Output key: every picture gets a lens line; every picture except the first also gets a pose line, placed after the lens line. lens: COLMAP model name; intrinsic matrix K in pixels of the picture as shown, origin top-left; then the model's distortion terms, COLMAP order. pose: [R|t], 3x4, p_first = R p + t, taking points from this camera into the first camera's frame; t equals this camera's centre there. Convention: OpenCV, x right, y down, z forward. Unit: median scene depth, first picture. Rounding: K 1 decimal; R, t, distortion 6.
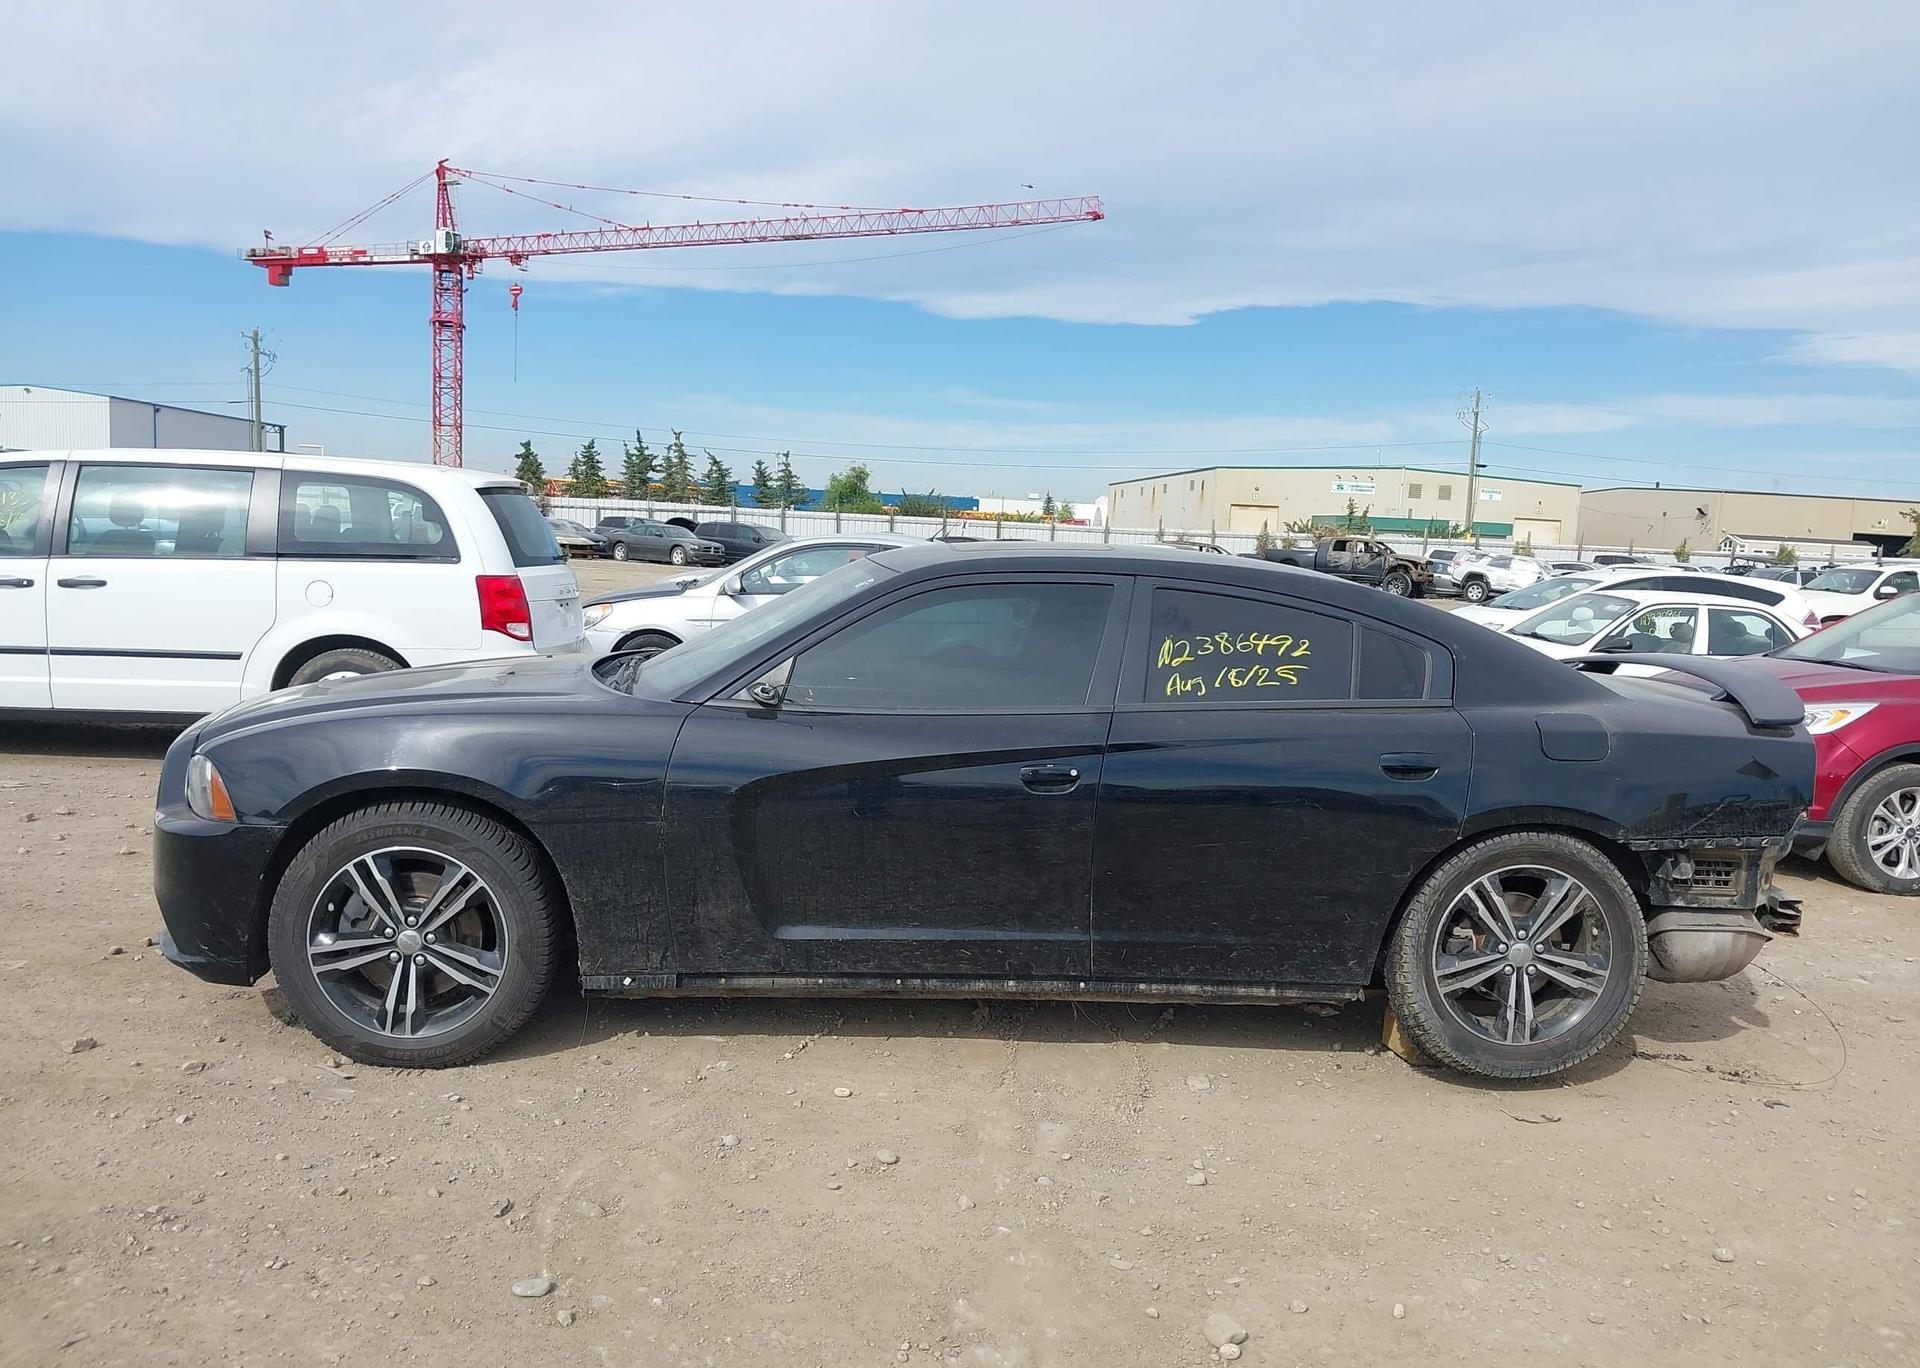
lens RADIAL K [[1570.3, 0, 969.6], [0, 1570.3, 685.2], [0, 0, 1]] dist [0.008787, -0.010991]
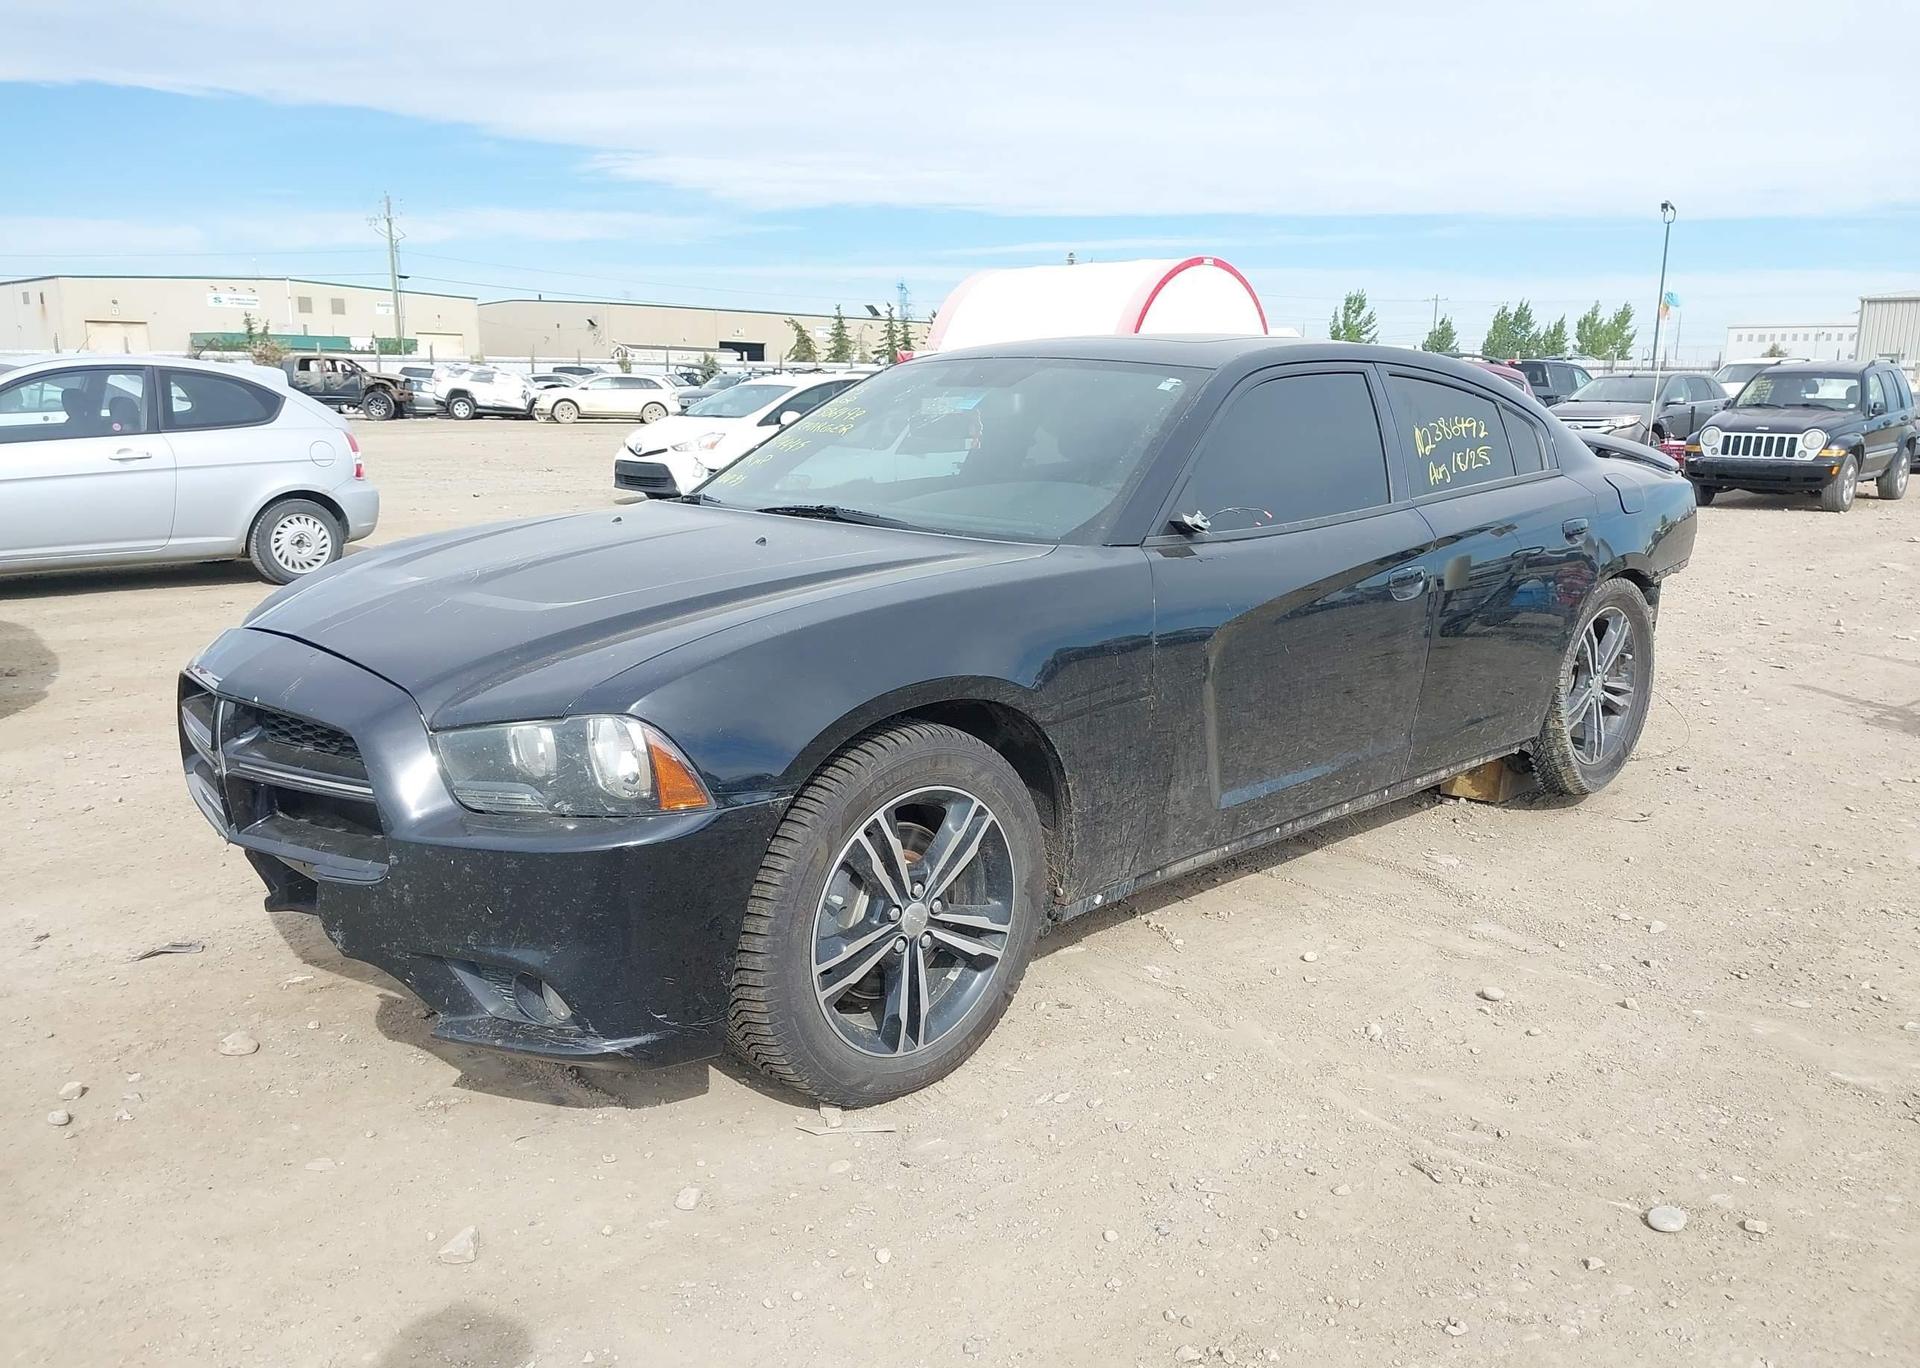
lens RADIAL K [[1547.2, 0, 976.6], [0, 1547.2, 709.4], [0, 0, 1]] dist [0.032340, -0.008352]
pose [[0.752110, -0.174836, 0.635423, -0.083897], [0.090603, 0.982444, 0.163077, -0.004574], [-0.652780, -0.065081, 0.754747, 0.050630]]
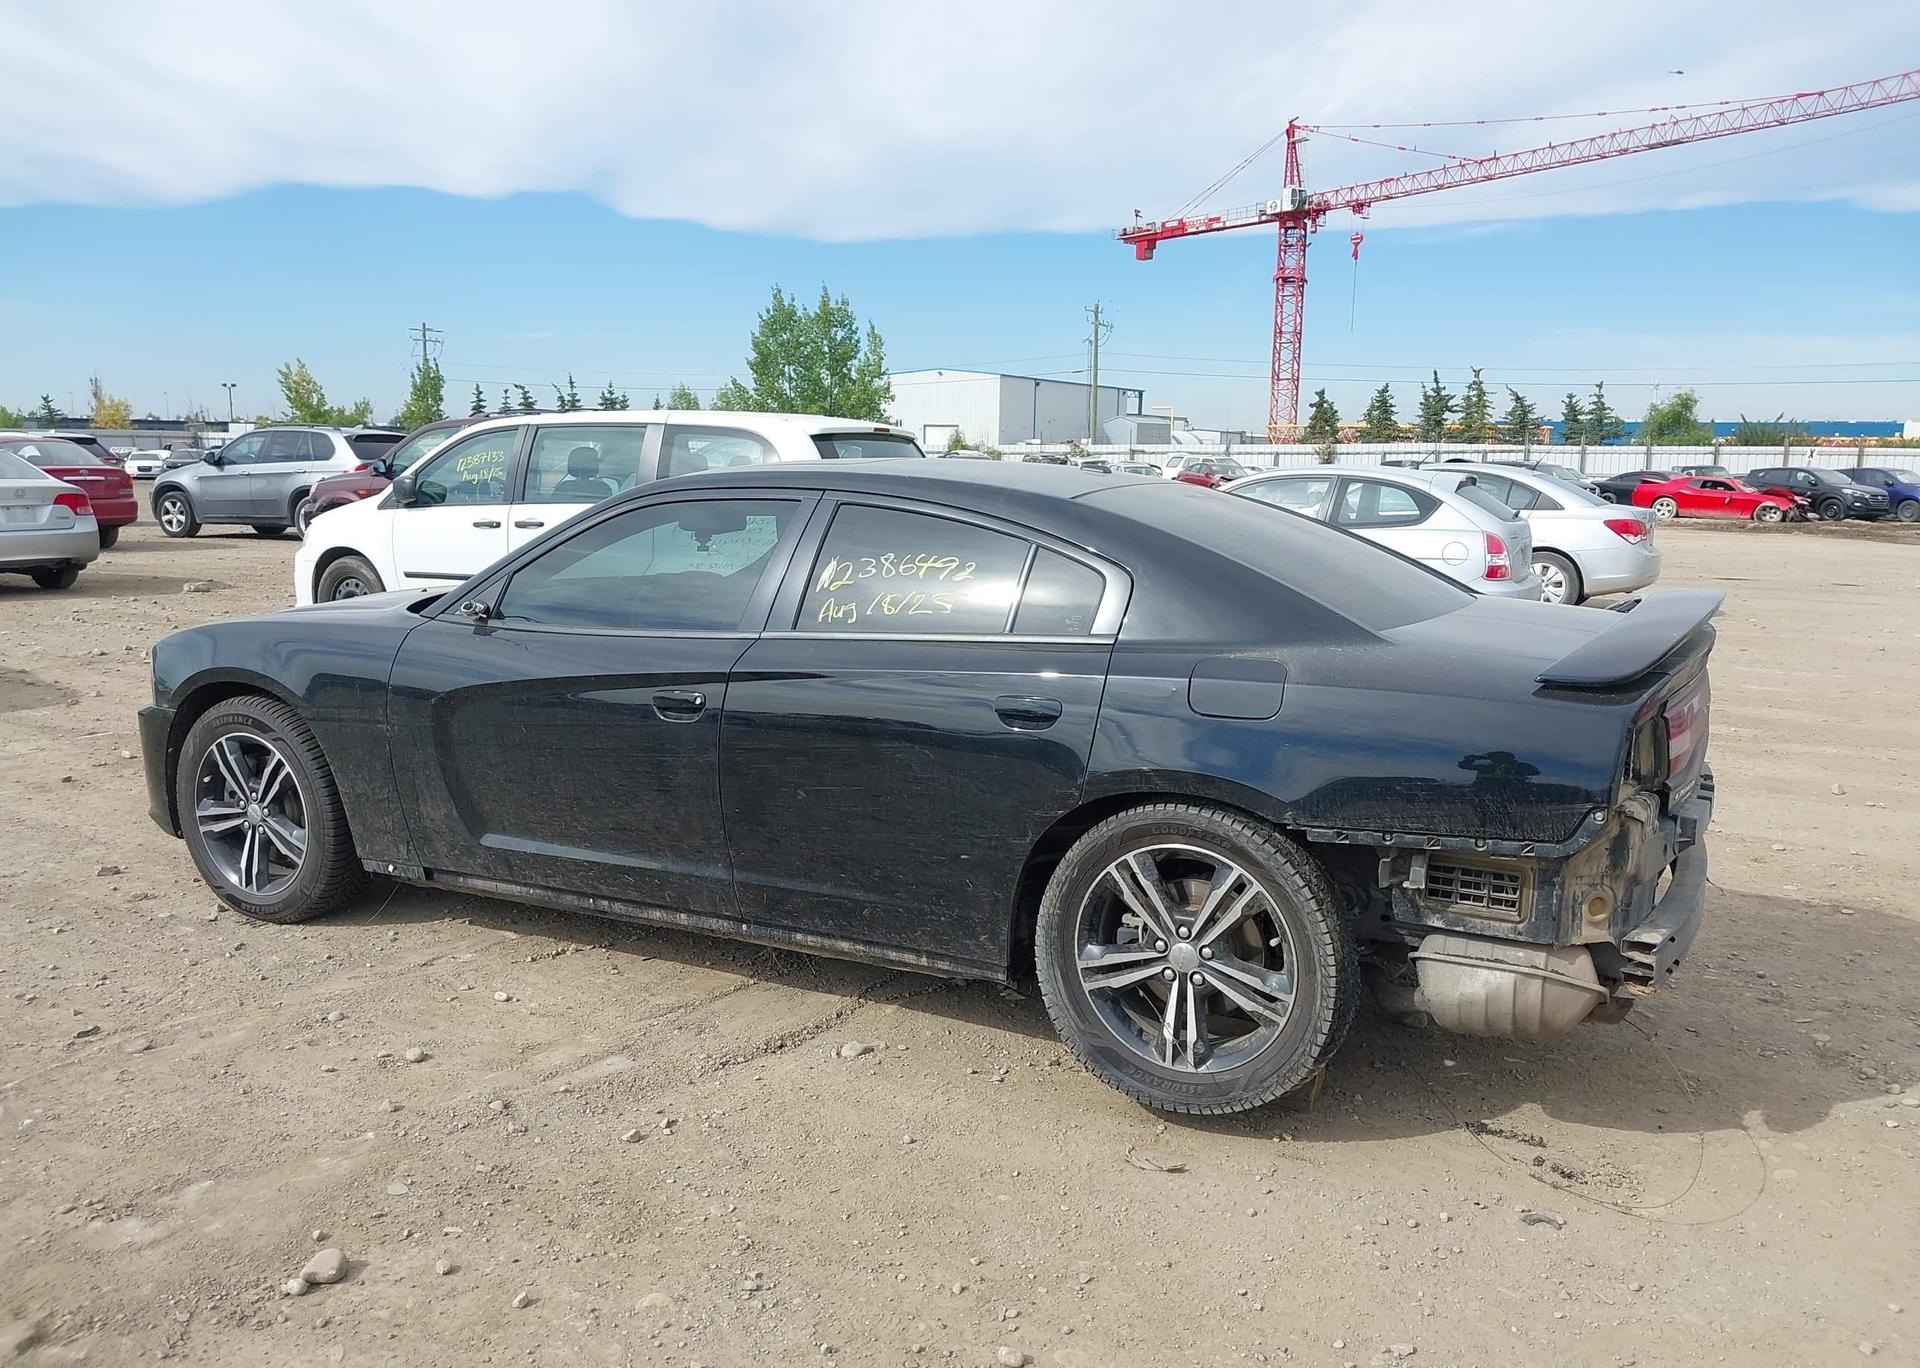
lens RADIAL K [[1542.5, 0, 980.1], [0, 1542.5, 688.6], [0, 0, 1]] dist [0.065484, -0.102352]
pose [[0.846852, 0.042837, -0.530101, 0.078356], [-0.023806, 0.998805, 0.042682, 0.000523], [0.531296, -0.023526, 0.846859, 0.033194]]
